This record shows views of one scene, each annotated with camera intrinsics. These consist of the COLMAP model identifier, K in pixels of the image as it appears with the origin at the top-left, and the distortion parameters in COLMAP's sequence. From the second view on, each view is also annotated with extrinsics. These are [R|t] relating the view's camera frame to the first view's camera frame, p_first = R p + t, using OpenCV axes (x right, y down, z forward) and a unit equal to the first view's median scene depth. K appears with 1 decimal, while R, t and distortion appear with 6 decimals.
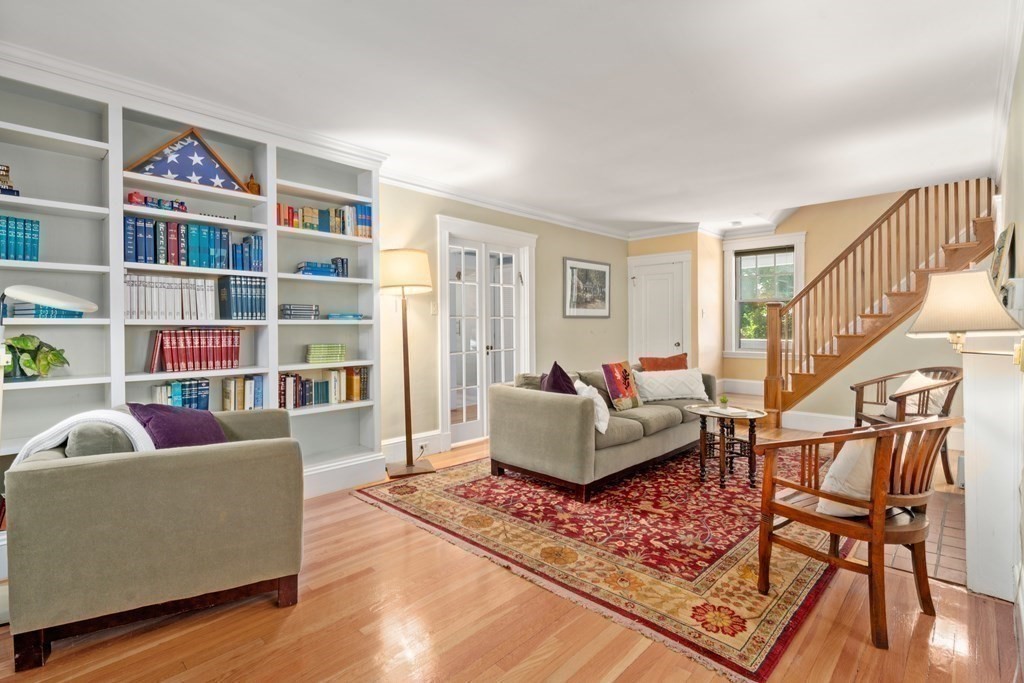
lens RADIAL K [[473.8, 0, 510.9], [0, 473.8, 332.2], [0, 0, 1]] dist [-0.000818, -0.000051]
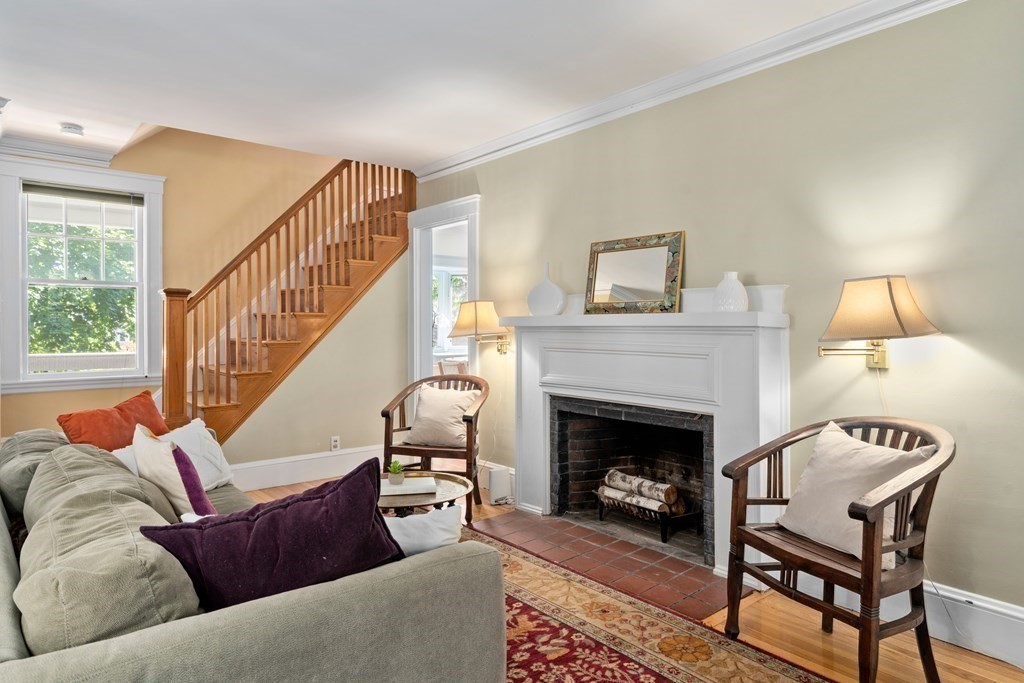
lens RADIAL K [[620.7, 0, 510.9], [0, 620.7, 336.8], [0, 0, 1]] dist [-0.006069, -0.000605]
pose [[0.116185, -0.015339, 0.993109, -0.171833], [0.012397, 0.999825, 0.013992, -0.011159], [-0.993150, 0.010686, 0.116355, 0.589134]]
